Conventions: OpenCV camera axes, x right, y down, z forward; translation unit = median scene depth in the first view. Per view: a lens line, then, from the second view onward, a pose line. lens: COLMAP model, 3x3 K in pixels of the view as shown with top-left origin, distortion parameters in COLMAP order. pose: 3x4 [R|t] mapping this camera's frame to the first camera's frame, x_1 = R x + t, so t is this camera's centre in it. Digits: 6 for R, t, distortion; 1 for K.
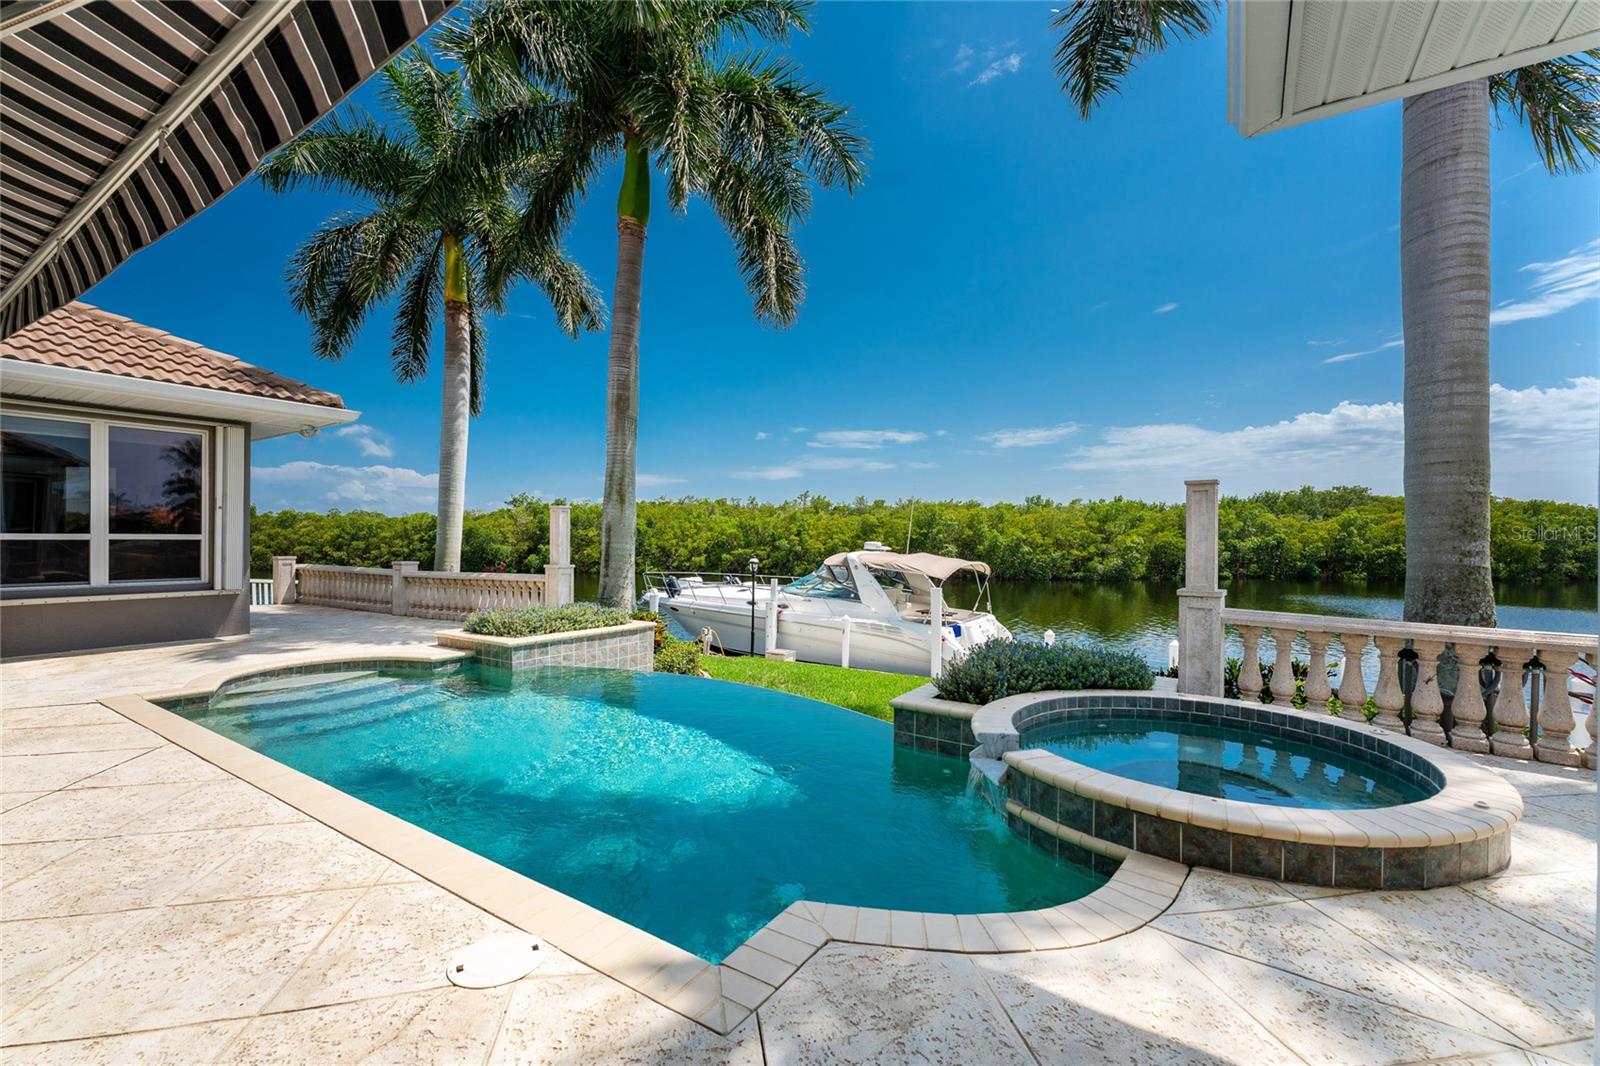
lens RADIAL K [[649.4, 0, 818.4], [0, 649.4, 563.4], [0, 0, 1]] dist [0.002516, 0.000397]
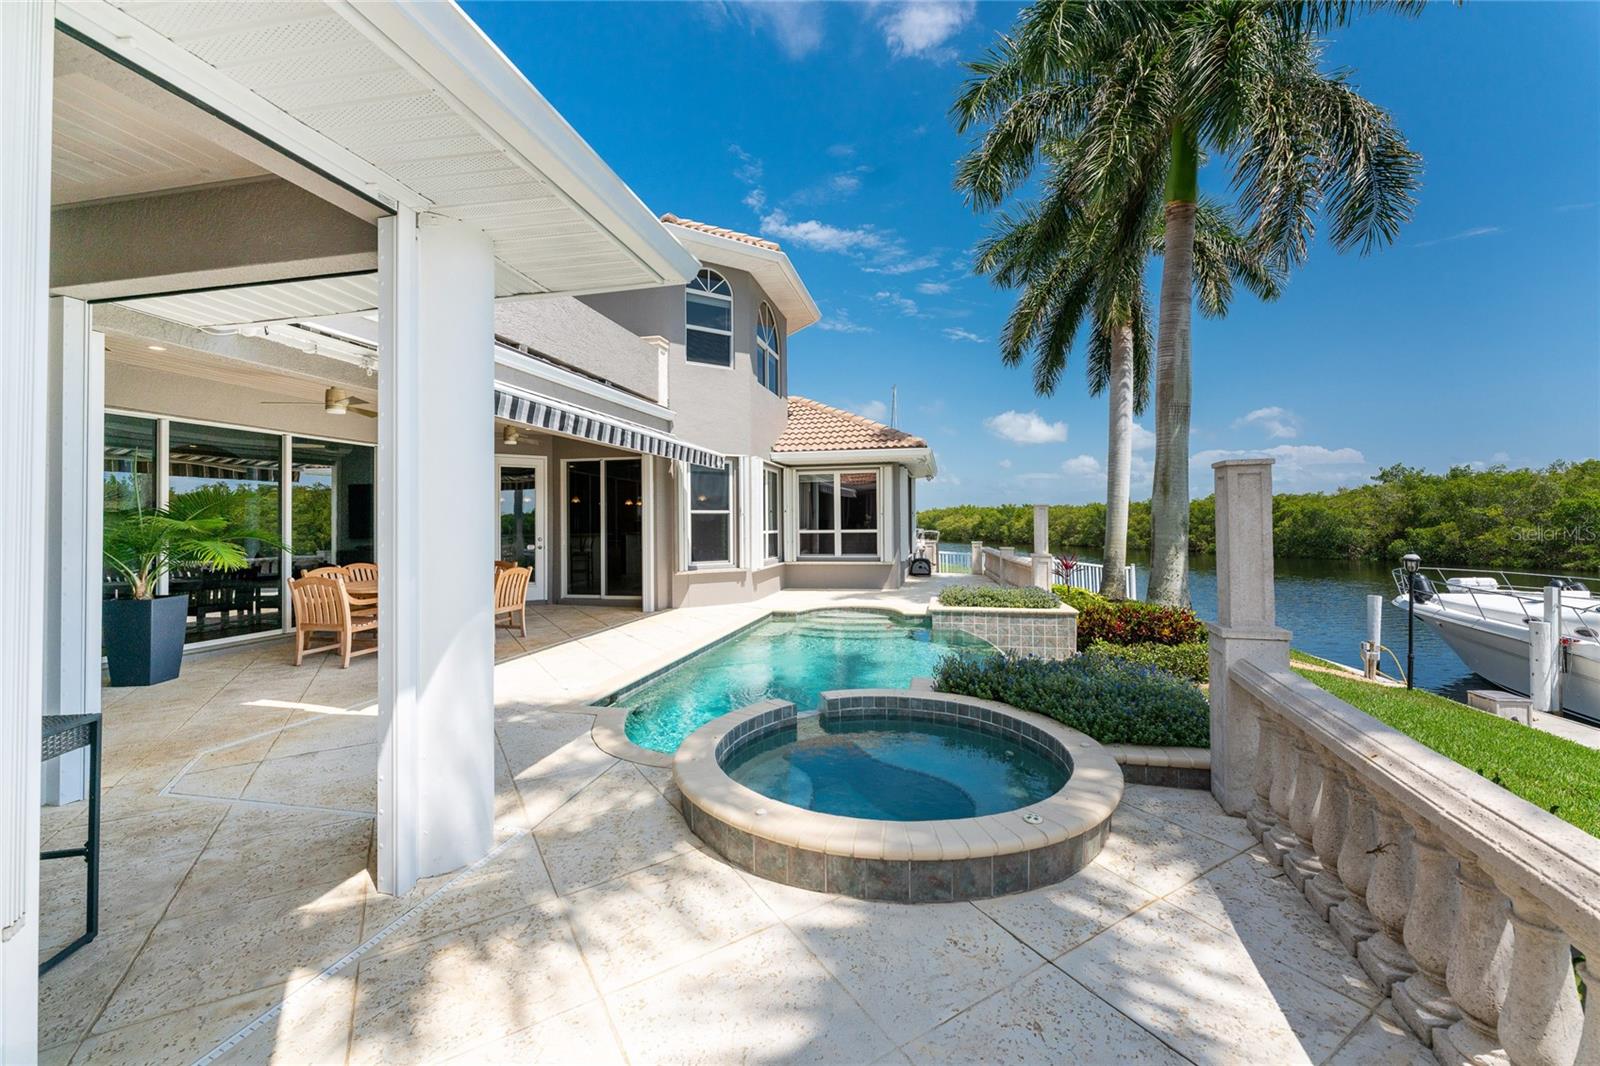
lens RADIAL K [[649.4, 0, 809.6], [0, 649.4, 519.4], [0, 0, 1]] dist [0.002516, 0.000397]
pose [[0.333769, -0.018809, -0.942467, 1.227099], [-0.020290, 0.999426, -0.027131, -0.037956], [0.942437, 0.028179, 0.333196, 0.491913]]
